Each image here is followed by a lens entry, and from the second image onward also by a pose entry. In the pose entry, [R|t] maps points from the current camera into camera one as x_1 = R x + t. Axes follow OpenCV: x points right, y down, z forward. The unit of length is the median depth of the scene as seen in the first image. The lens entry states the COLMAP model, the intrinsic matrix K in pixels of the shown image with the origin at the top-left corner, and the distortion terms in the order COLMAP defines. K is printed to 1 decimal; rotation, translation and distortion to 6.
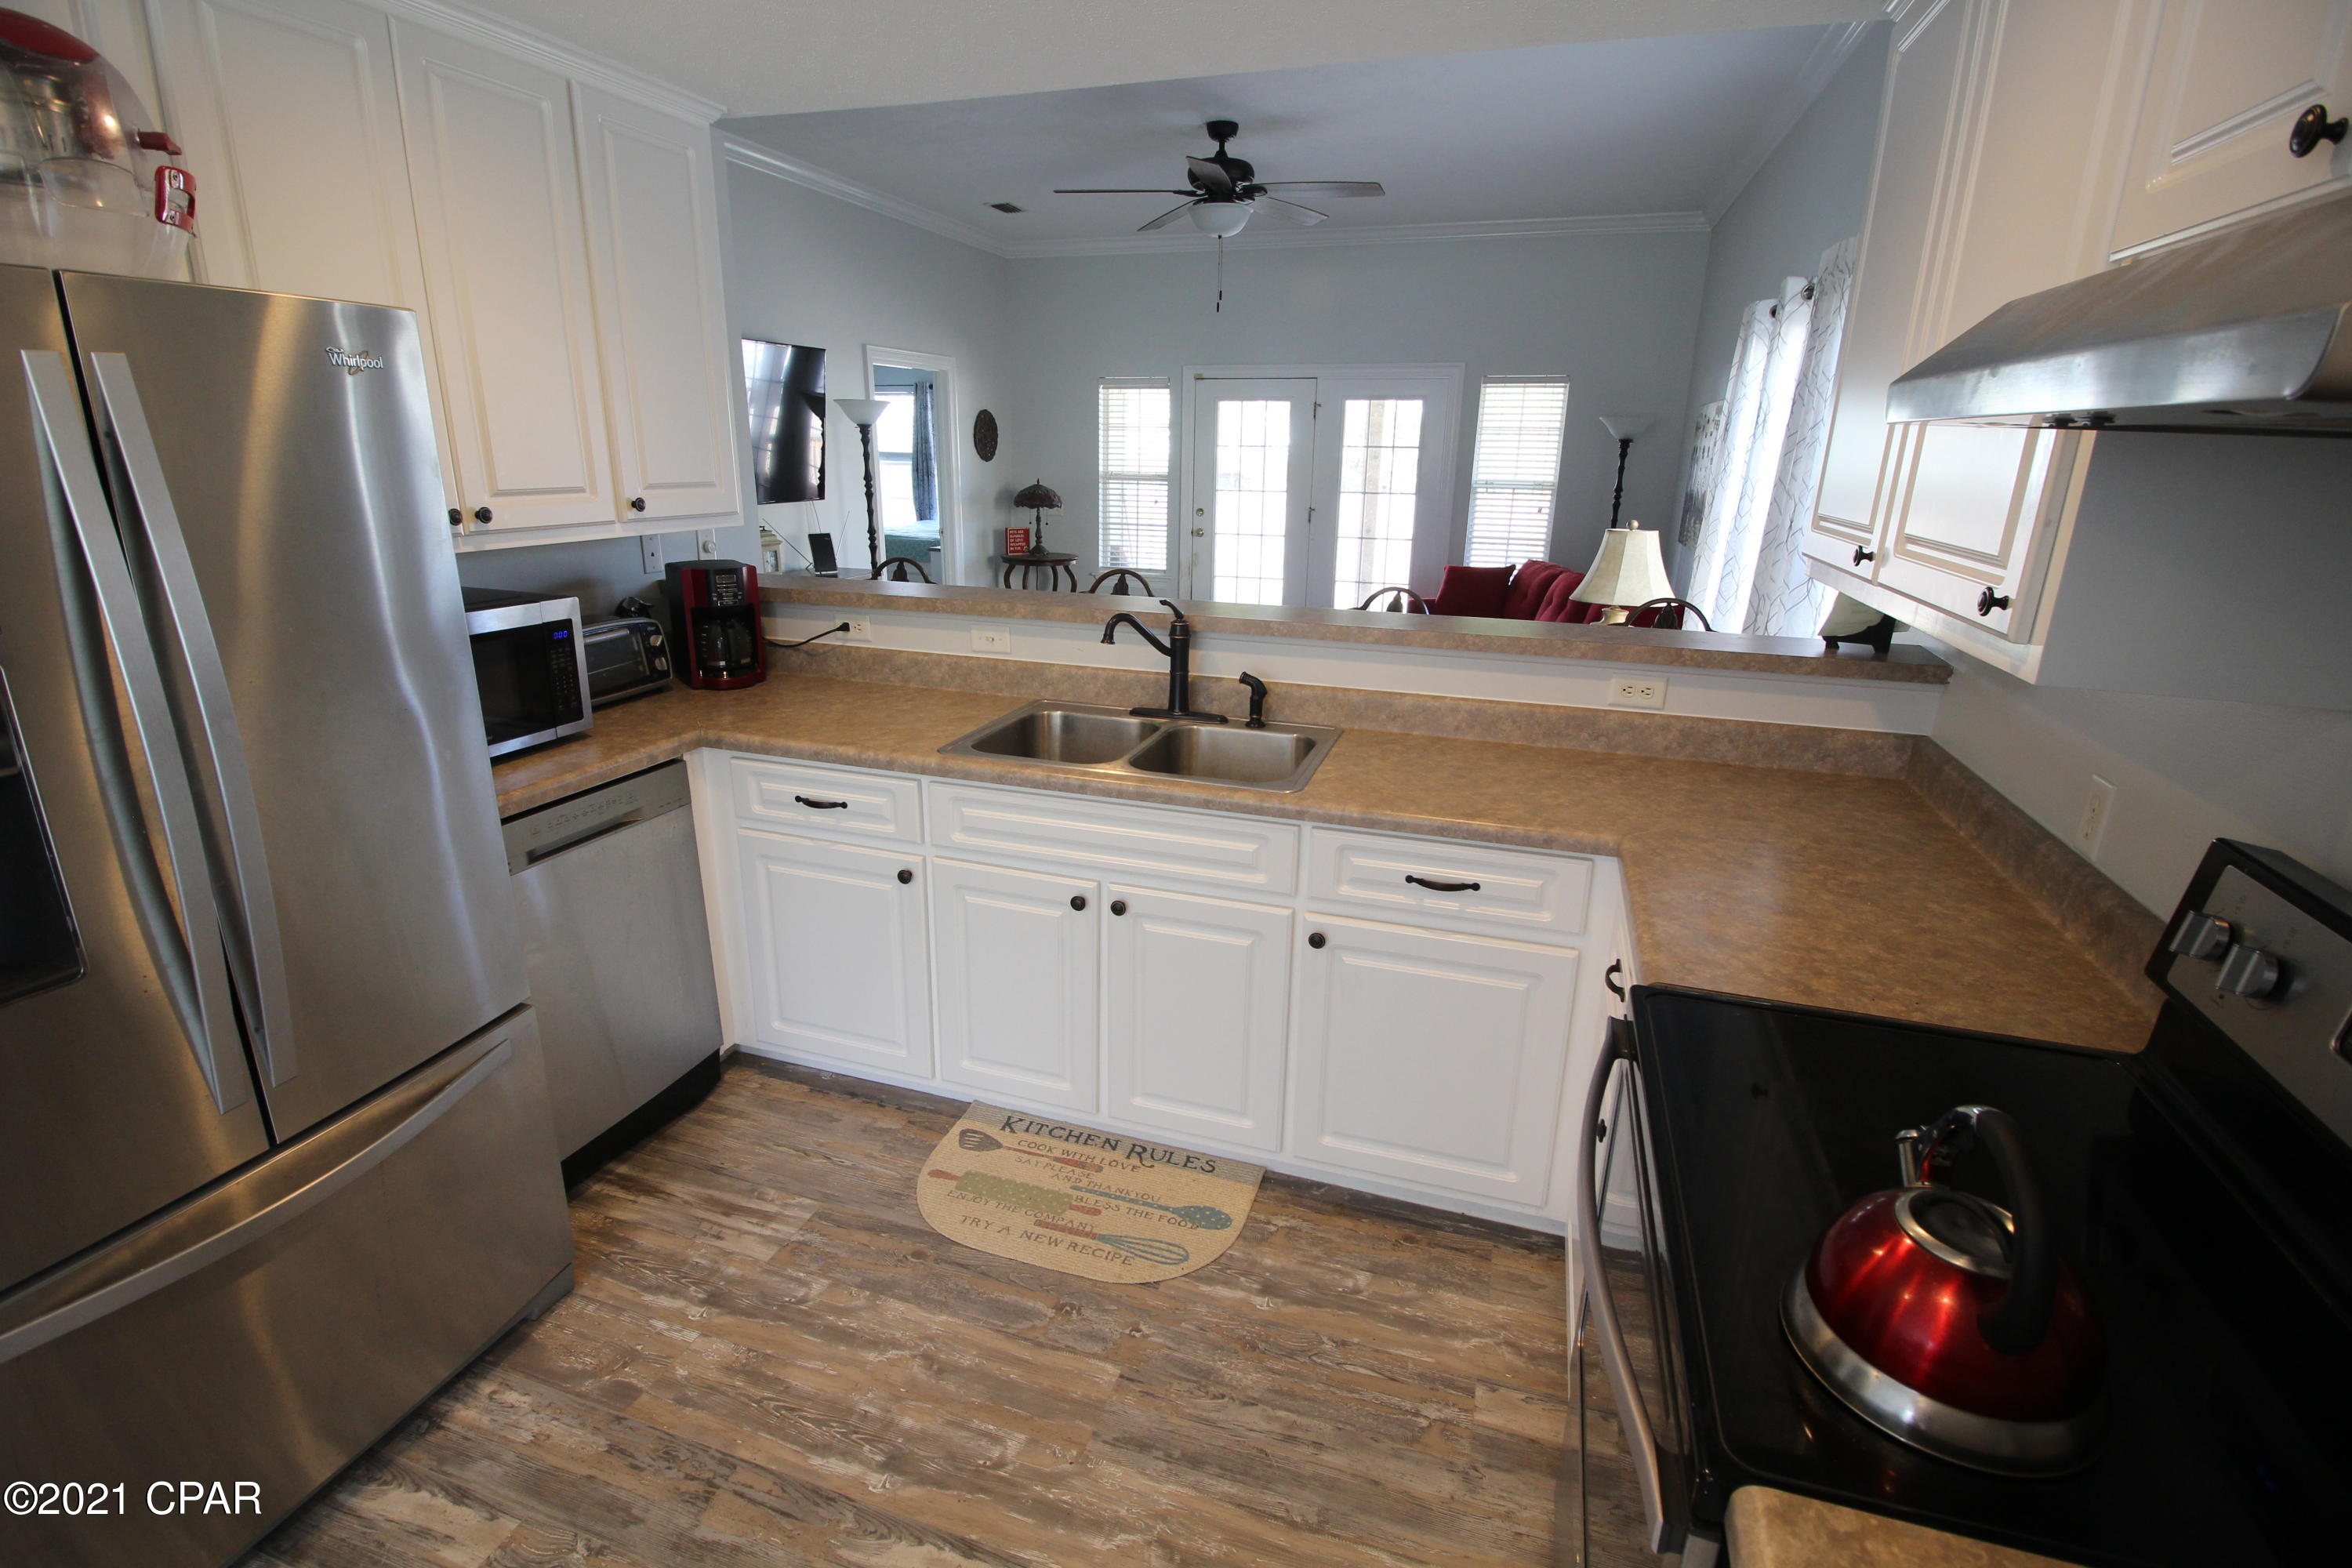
lens RADIAL K [[1091.7, 0, 1170.0], [0, 1091.7, 772.6], [0, 0, 1]] dist [0.003490, -0.015987]
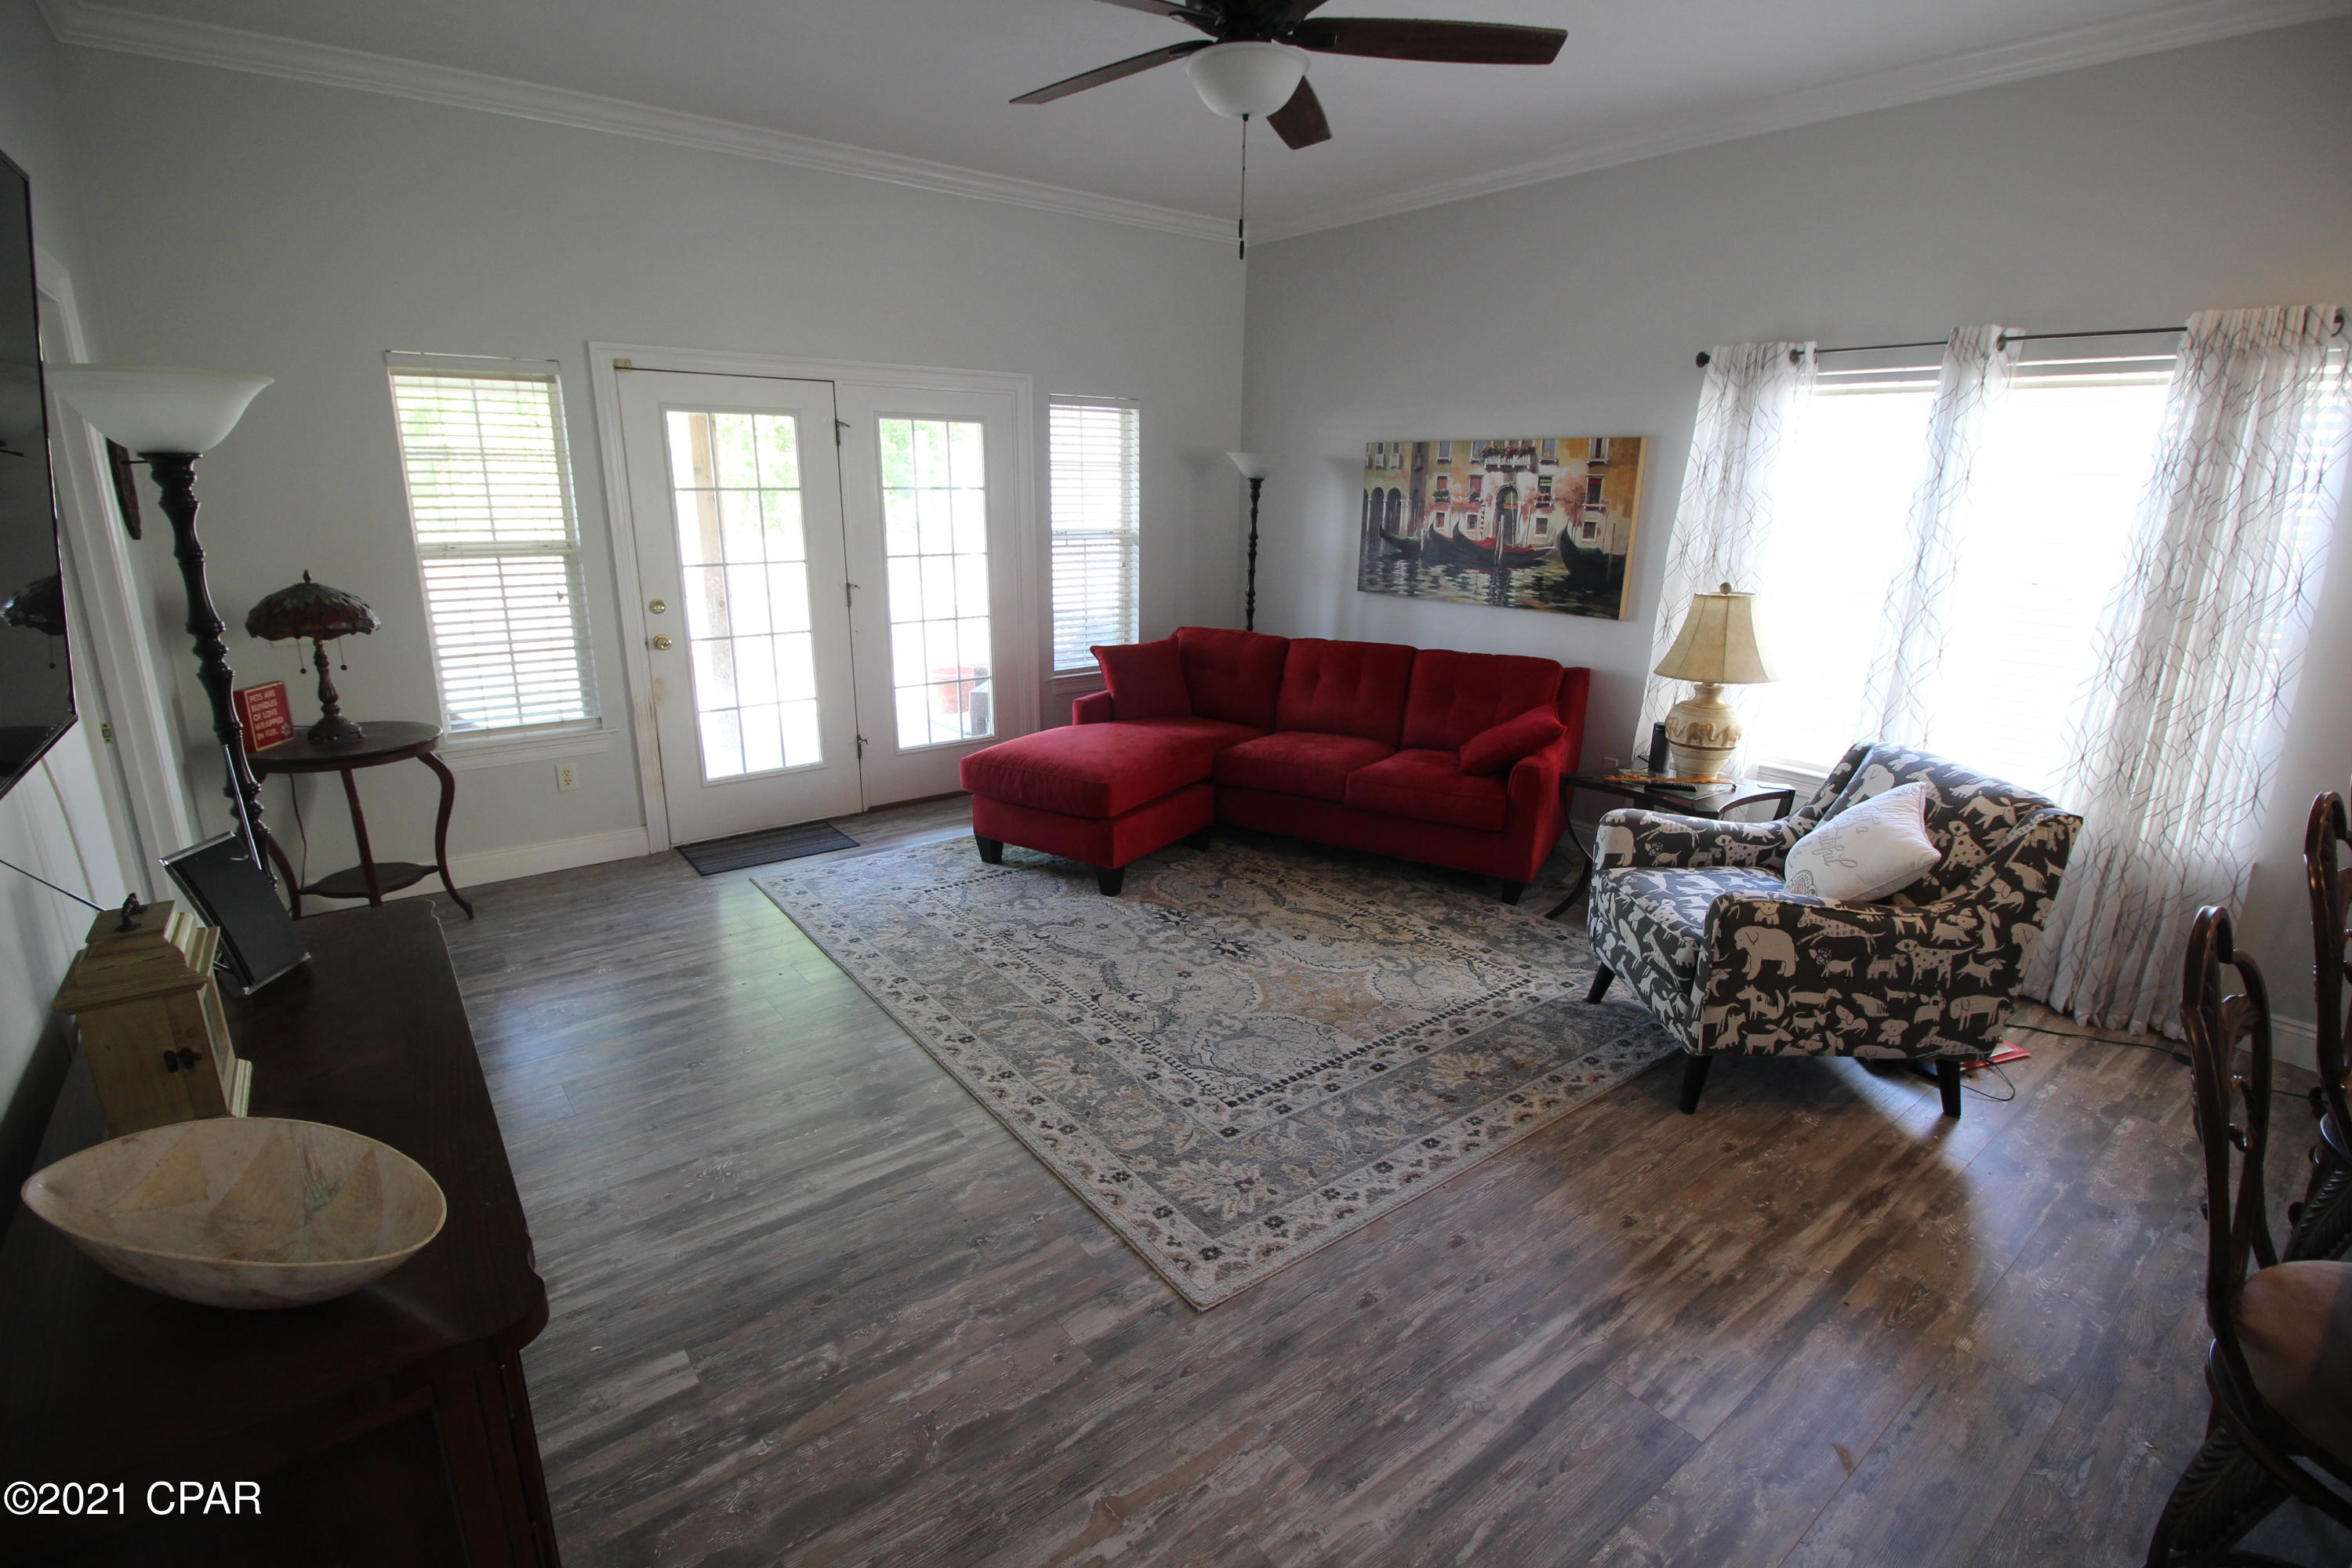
lens RADIAL K [[1091.7, 0, 1170.0], [0, 1091.7, 772.6], [0, 0, 1]] dist [0.003490, -0.015987]
pose [[0.558498, -0.223779, 0.798751, -1.029195], [0.234306, 0.966270, 0.106882, -0.547017], [-0.795726, 0.127458, 0.592093, 1.660103]]
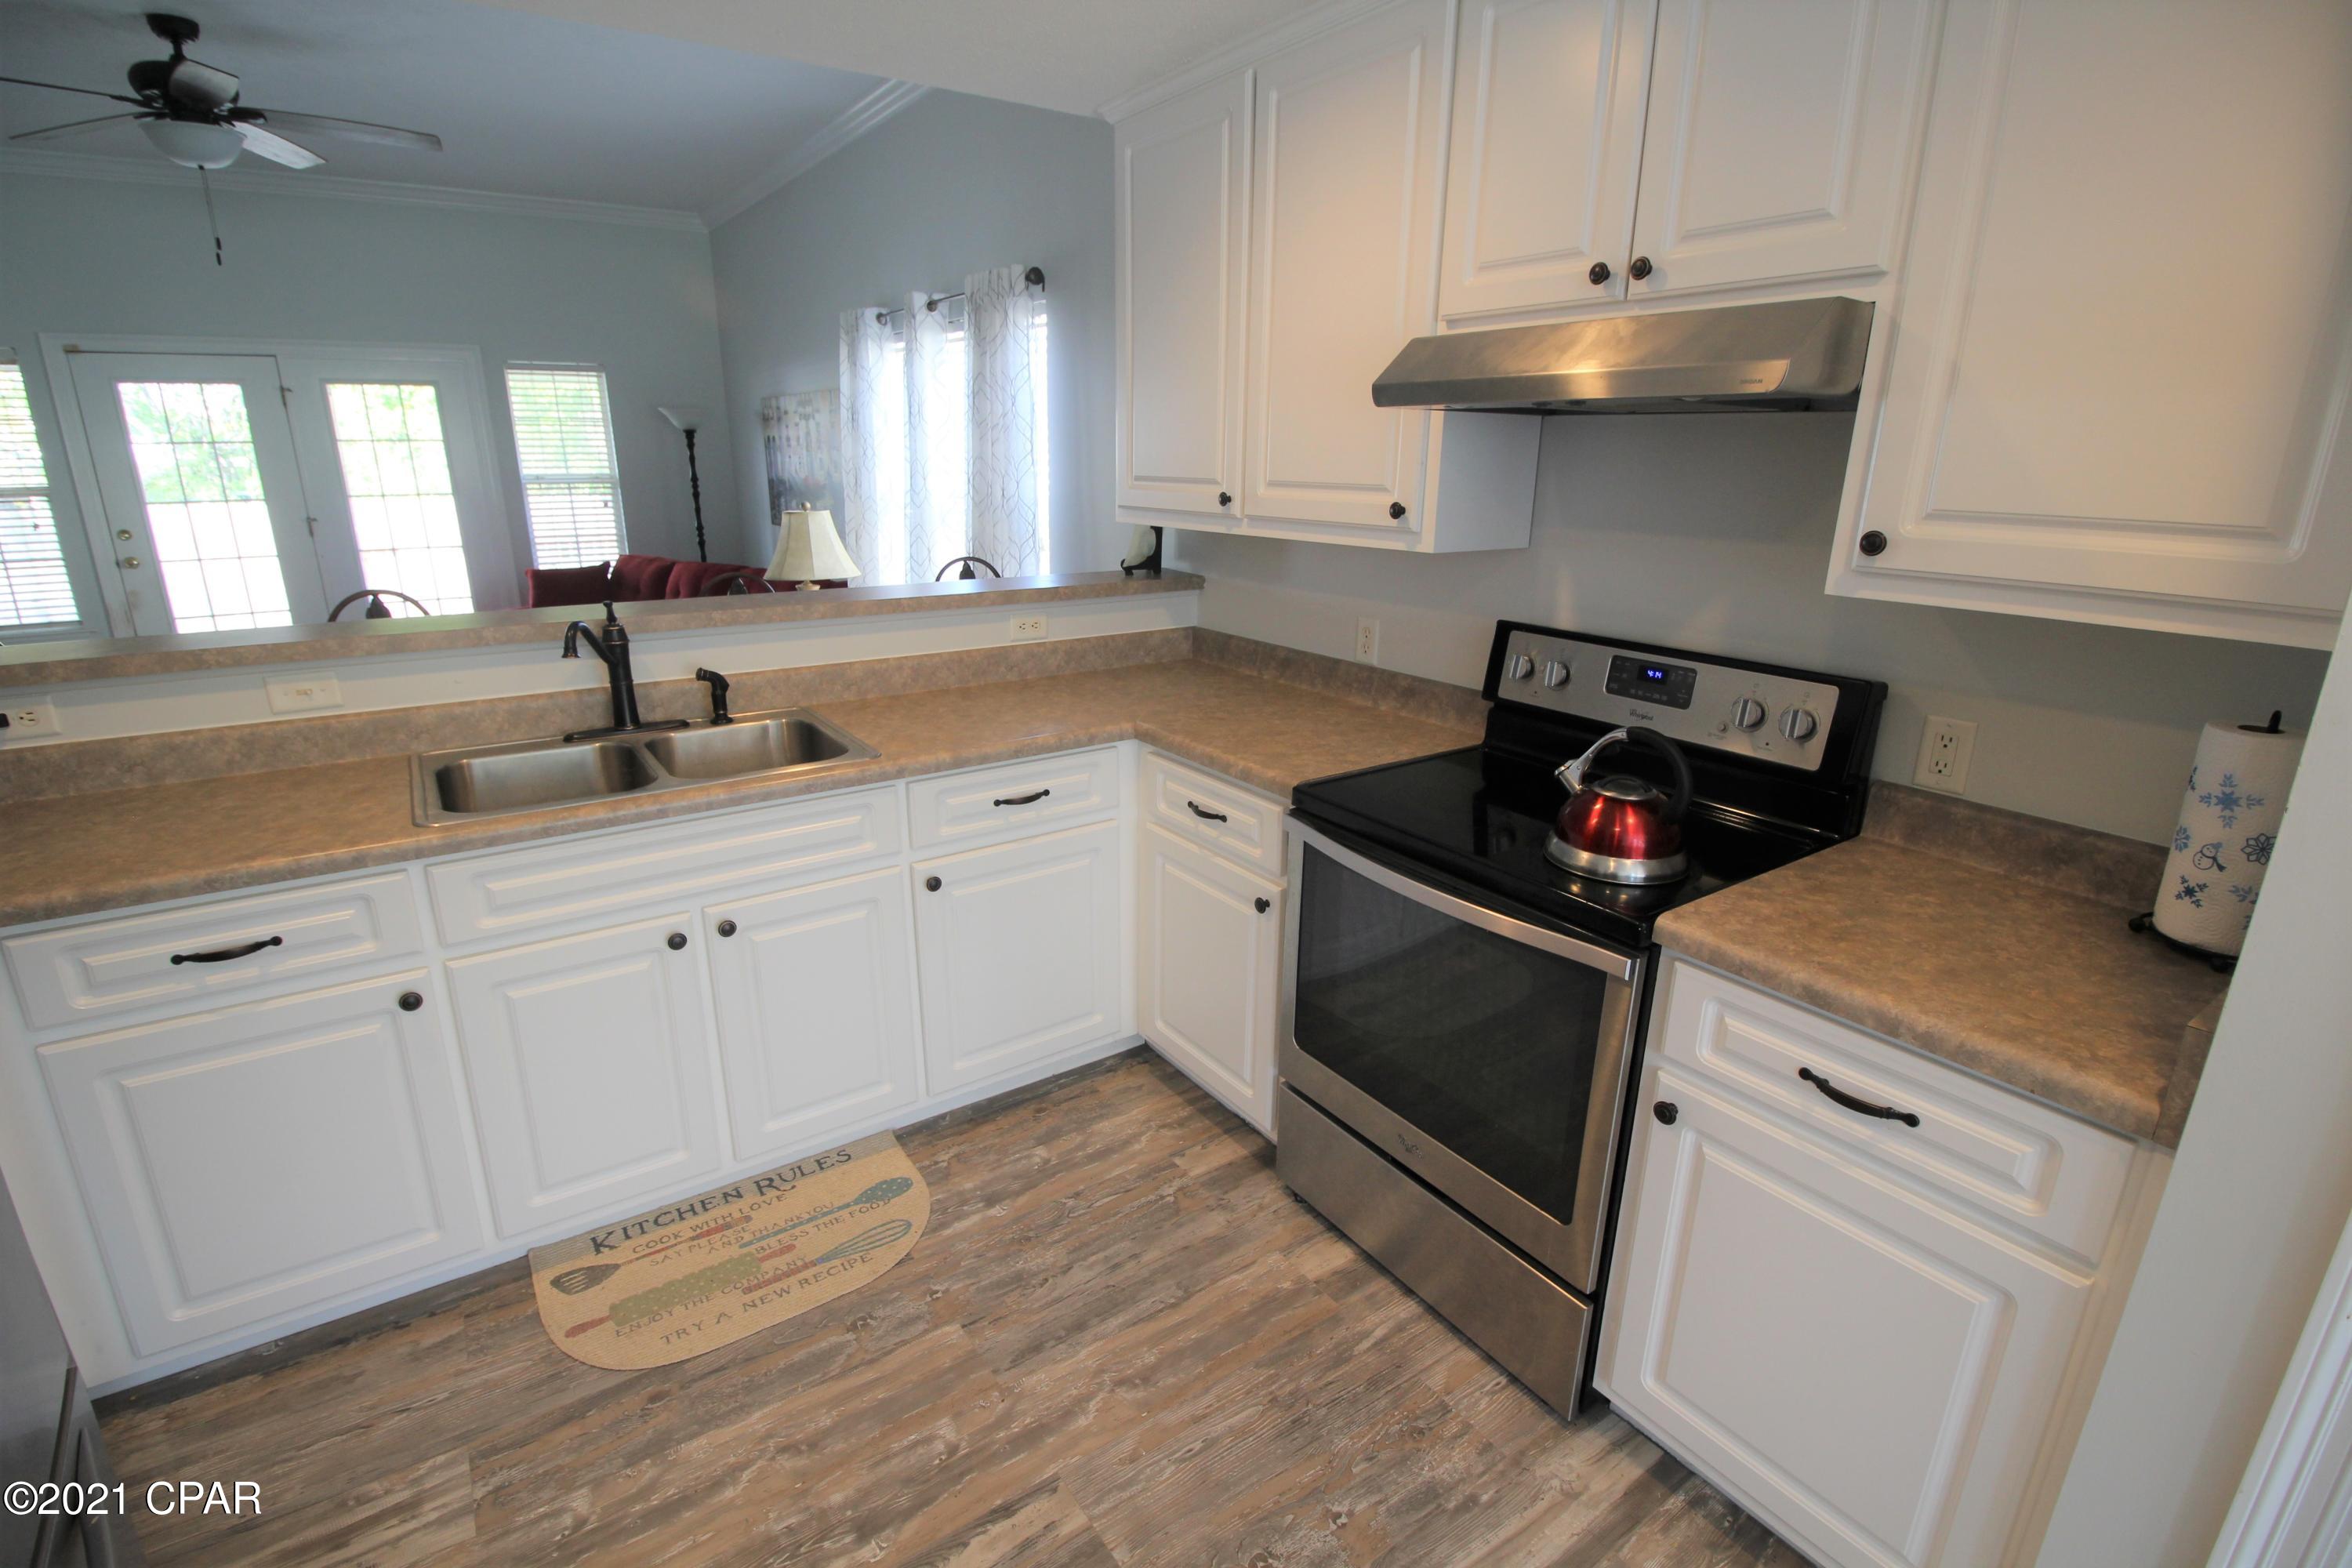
lens RADIAL K [[1091.7, 0, 1170.0], [0, 1091.7, 772.6], [0, 0, 1]] dist [0.003490, -0.015987]
pose [[0.600086, -0.238343, 0.763603, -0.492020], [0.235500, 0.964914, 0.116107, -0.021748], [-0.764485, 0.110154, 0.635161, 0.114401]]
